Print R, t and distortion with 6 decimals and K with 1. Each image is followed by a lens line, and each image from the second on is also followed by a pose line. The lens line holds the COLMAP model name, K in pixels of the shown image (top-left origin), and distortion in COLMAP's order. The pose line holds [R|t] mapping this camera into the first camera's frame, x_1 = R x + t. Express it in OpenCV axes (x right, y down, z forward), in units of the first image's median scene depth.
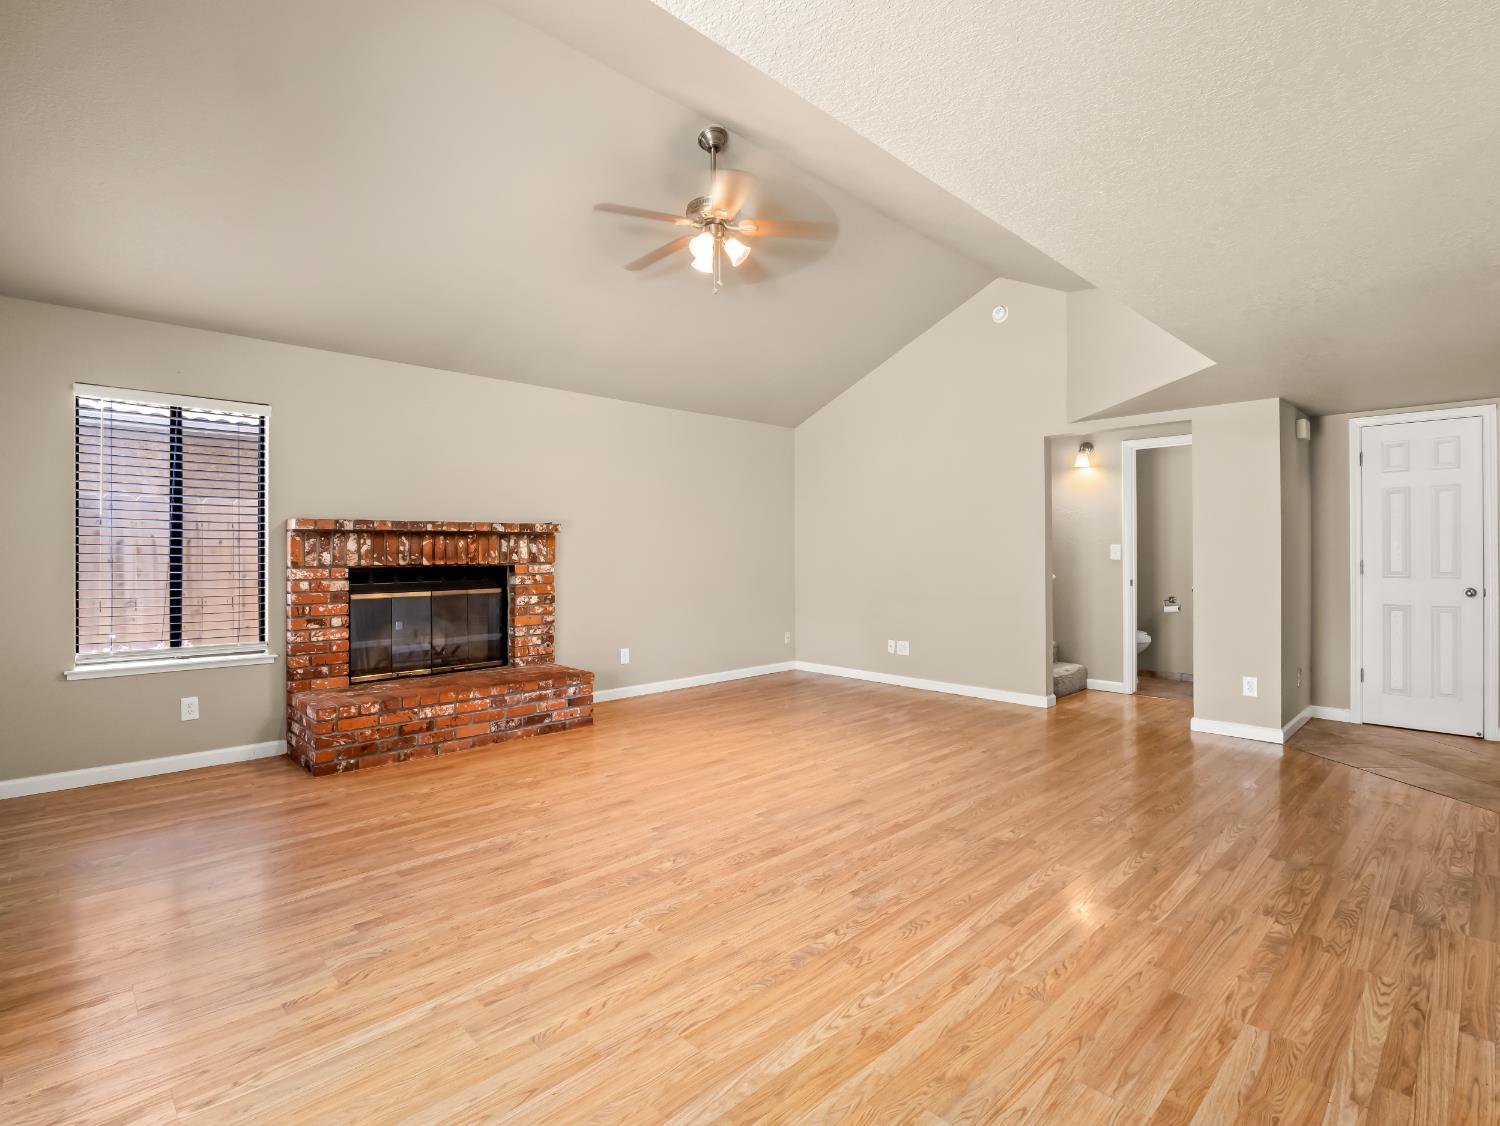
lens RADIAL K [[734.5, 0, 739.2], [0, 734.5, 551.7], [0, 0, 1]] dist [-0.011844, -0.002015]
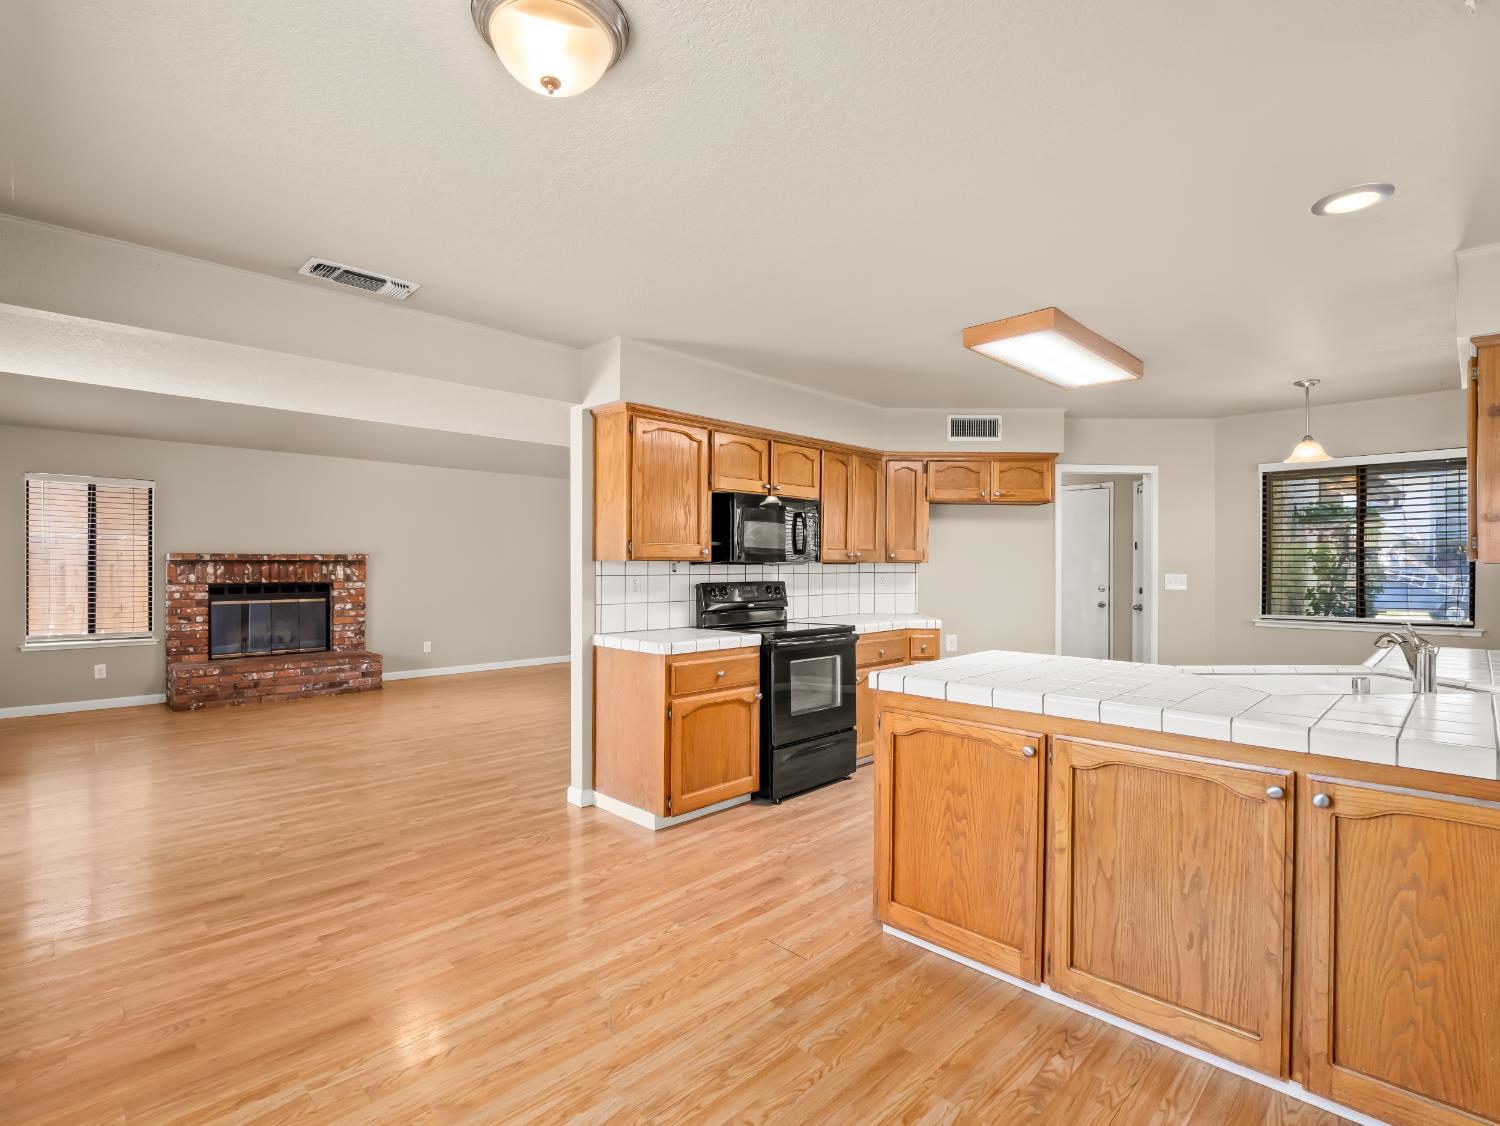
lens RADIAL K [[734.5, 0, 739.6], [0, 734.5, 567.6], [0, 0, 1]] dist [-0.011844, -0.002015]
pose [[0.999962, 0.003205, 0.008127, 0.575499], [-0.003200, 0.999995, -0.000692, -0.015686], [-0.008129, 0.000666, 0.999967, -0.551446]]
